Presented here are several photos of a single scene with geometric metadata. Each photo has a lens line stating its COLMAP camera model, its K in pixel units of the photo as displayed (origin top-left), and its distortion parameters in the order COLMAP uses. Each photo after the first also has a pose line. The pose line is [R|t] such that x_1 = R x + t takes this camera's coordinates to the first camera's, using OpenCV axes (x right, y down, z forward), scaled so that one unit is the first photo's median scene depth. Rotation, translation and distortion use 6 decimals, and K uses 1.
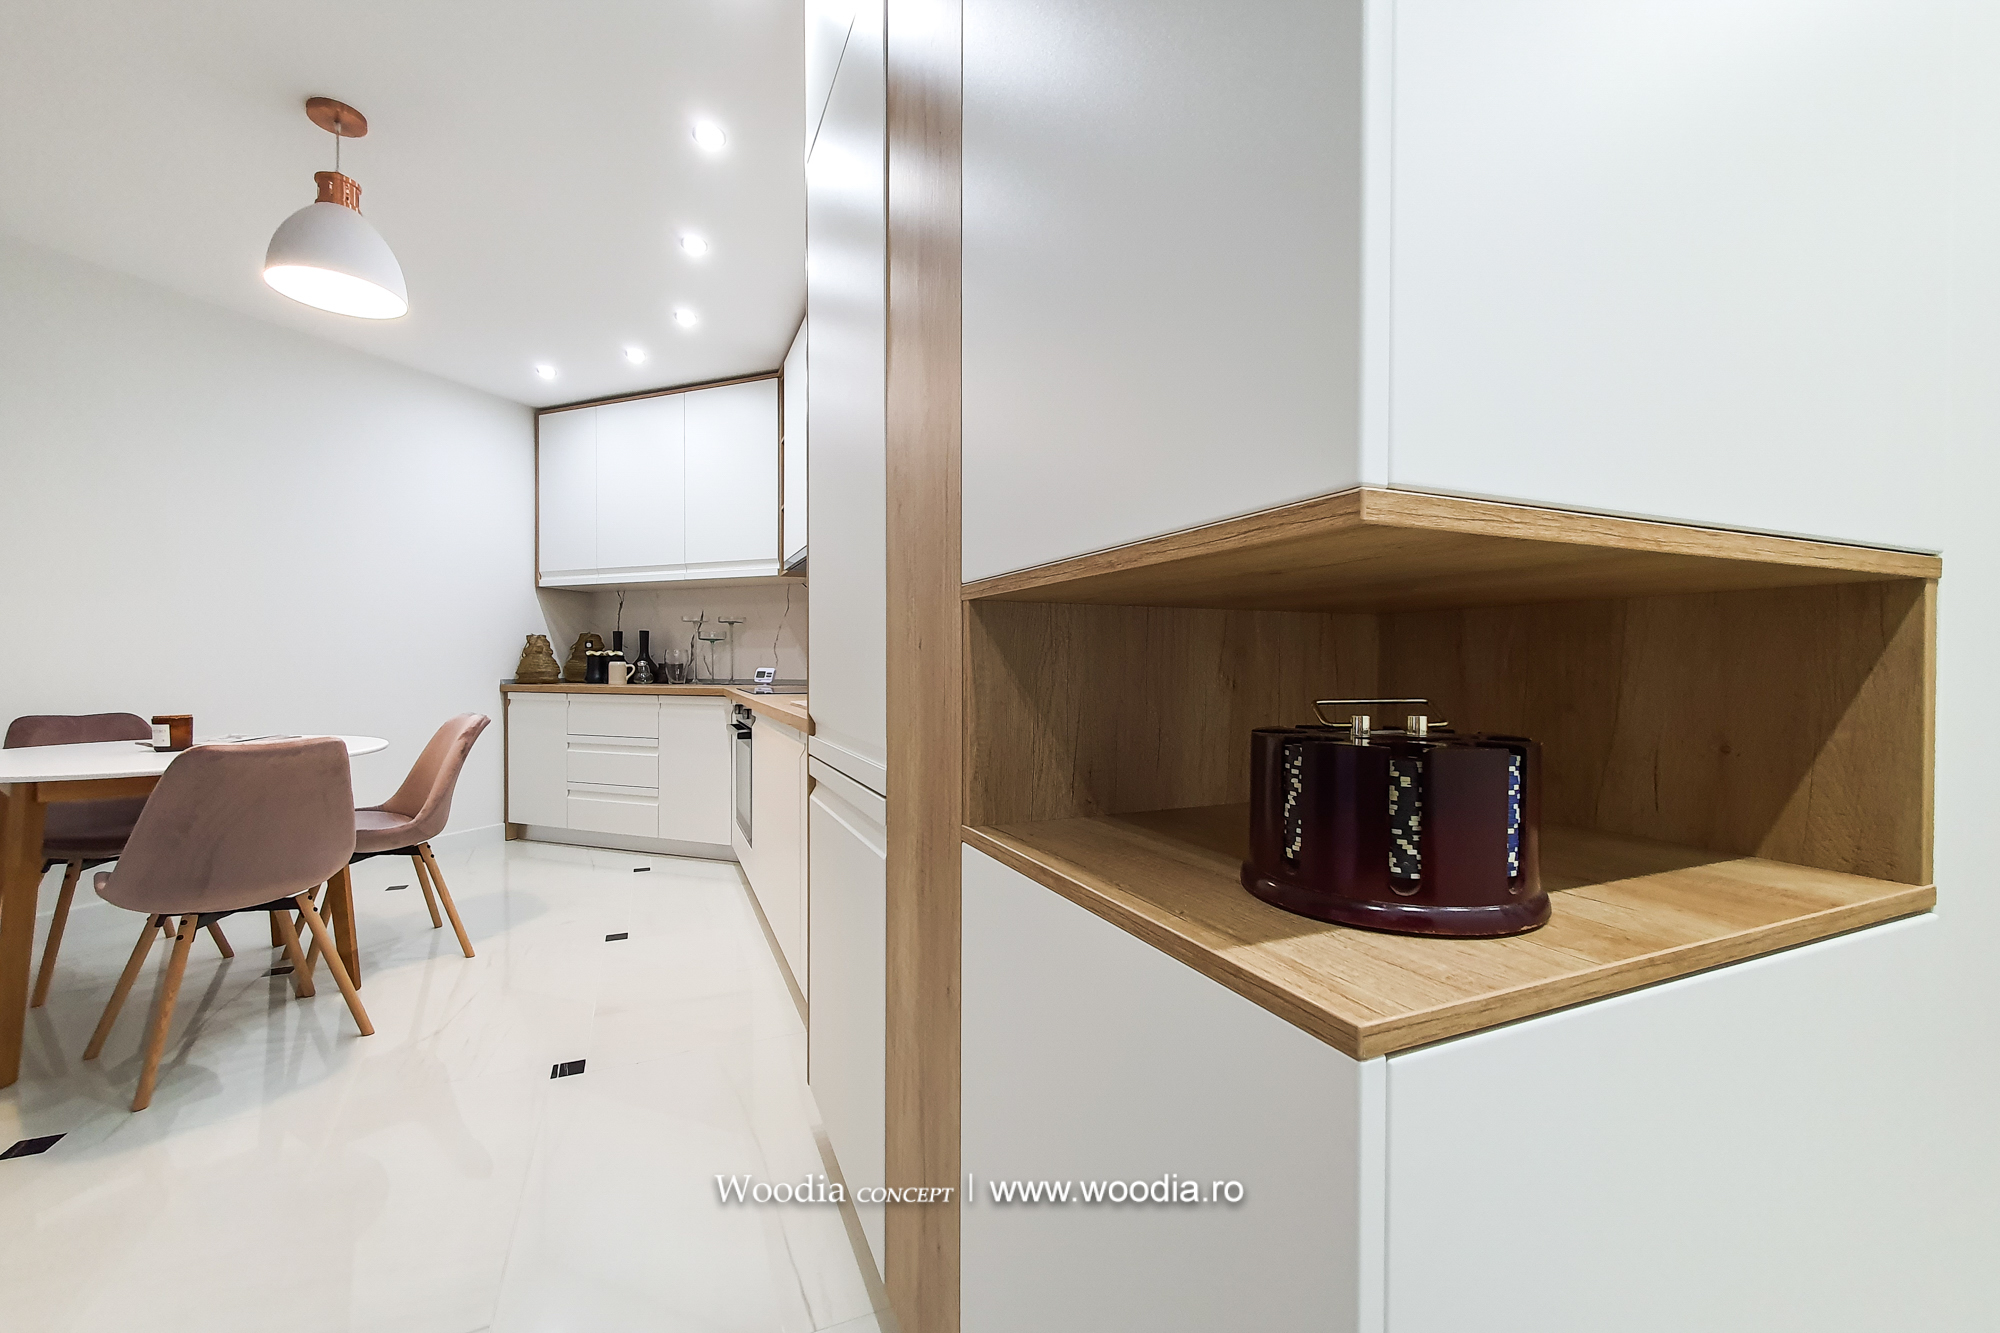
lens RADIAL K [[739.2, 0, 1000.0], [0, 739.2, 666.5], [0, 0, 1]] dist [-0.000450, -0.000254]
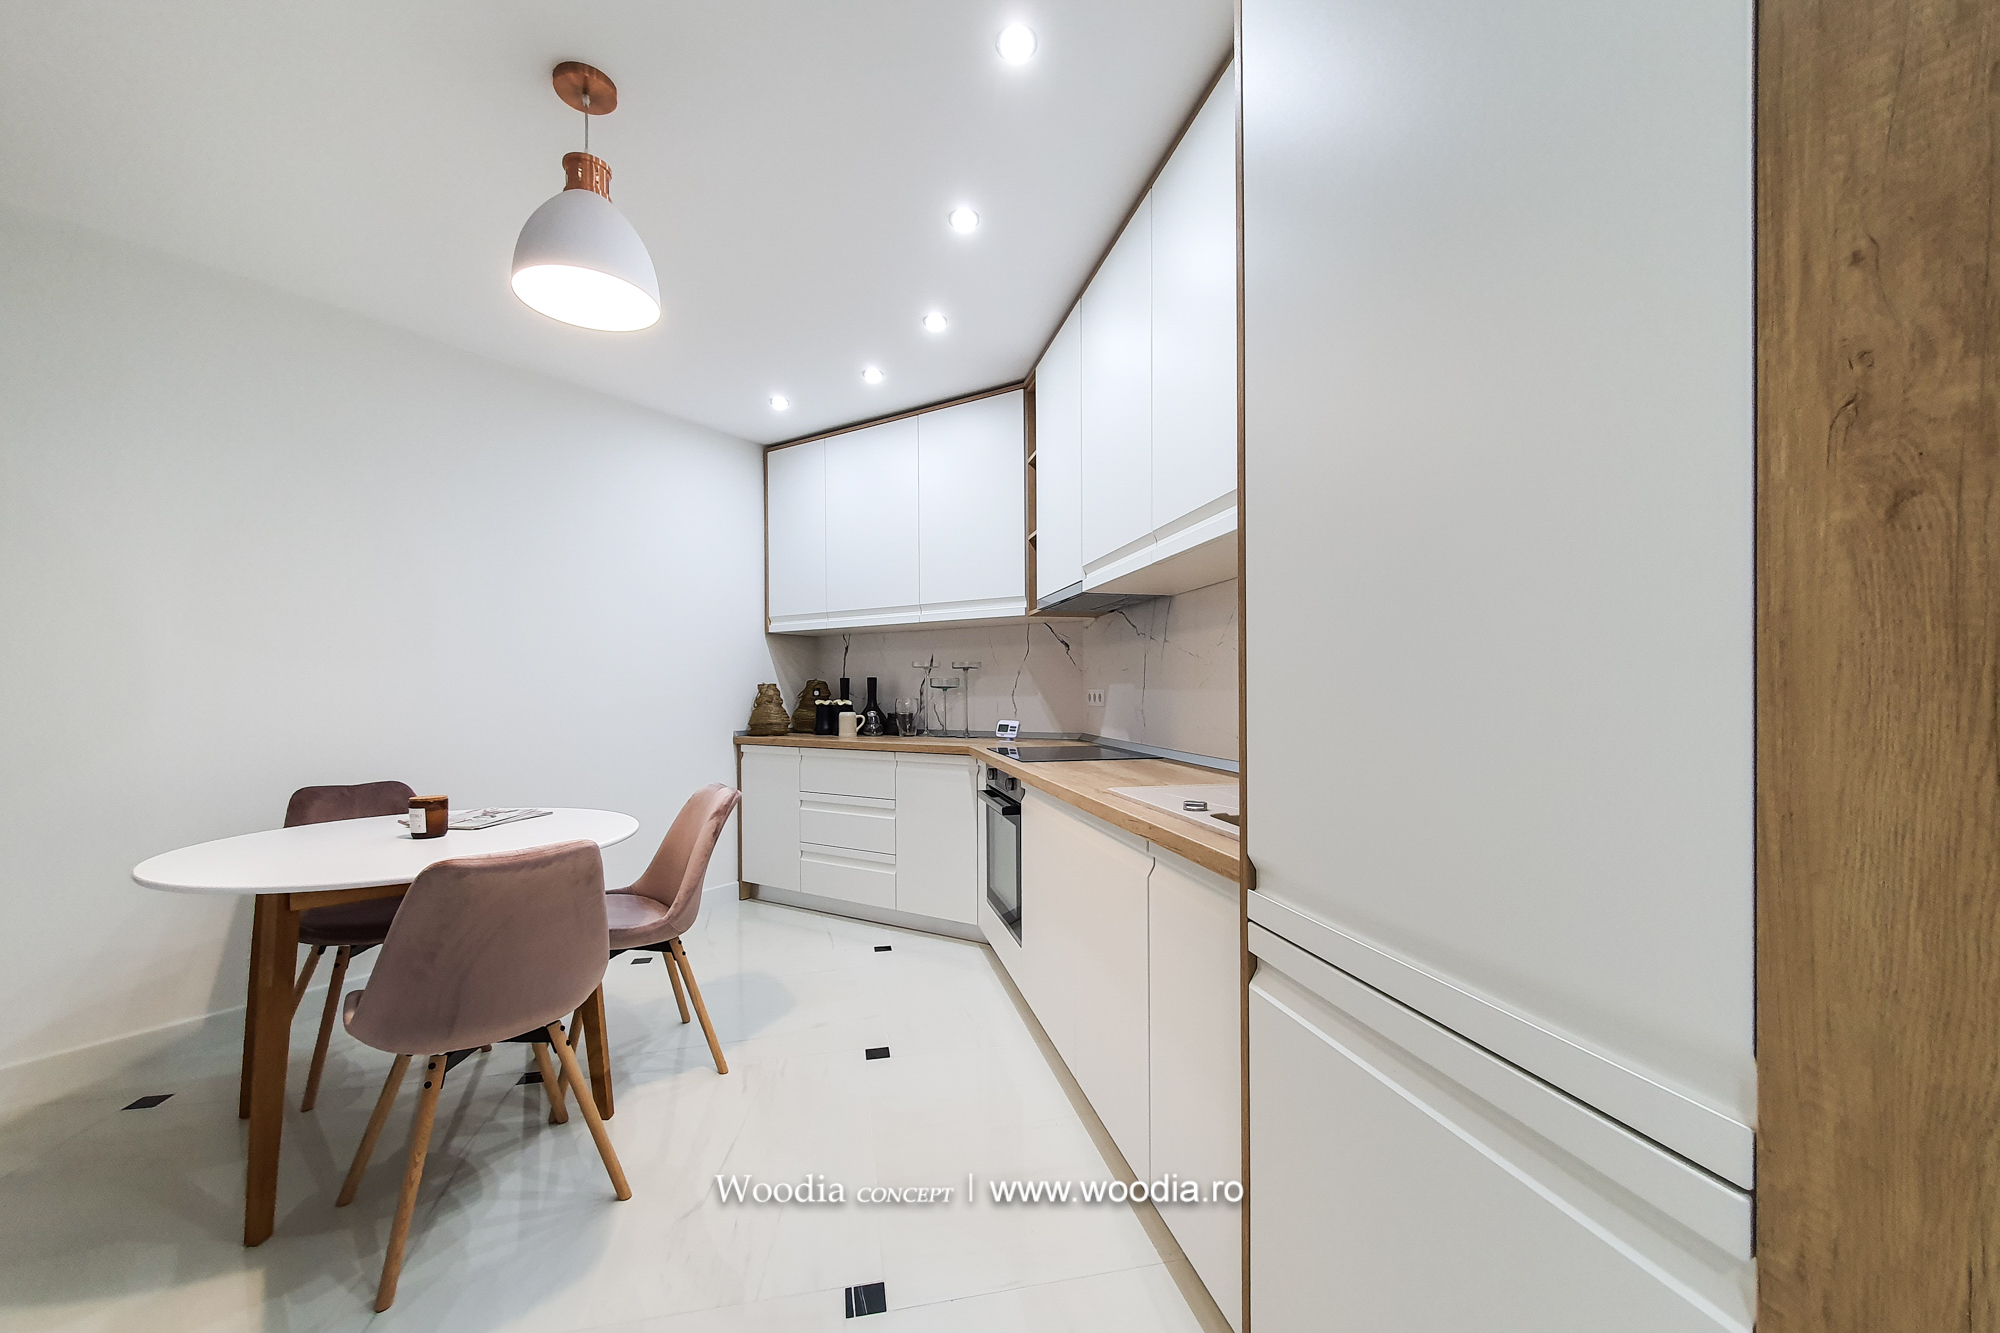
lens RADIAL K [[743.6, 0, 1029.1], [0, 743.6, 693.6], [0, 0, 1]] dist [0.000351, 0.000140]
pose [[0.982150, -0.006371, -0.187991, -0.196788], [0.006238, 0.999980, -0.001298, -0.044996], [0.187995, 0.000102, 0.982170, 0.209972]]
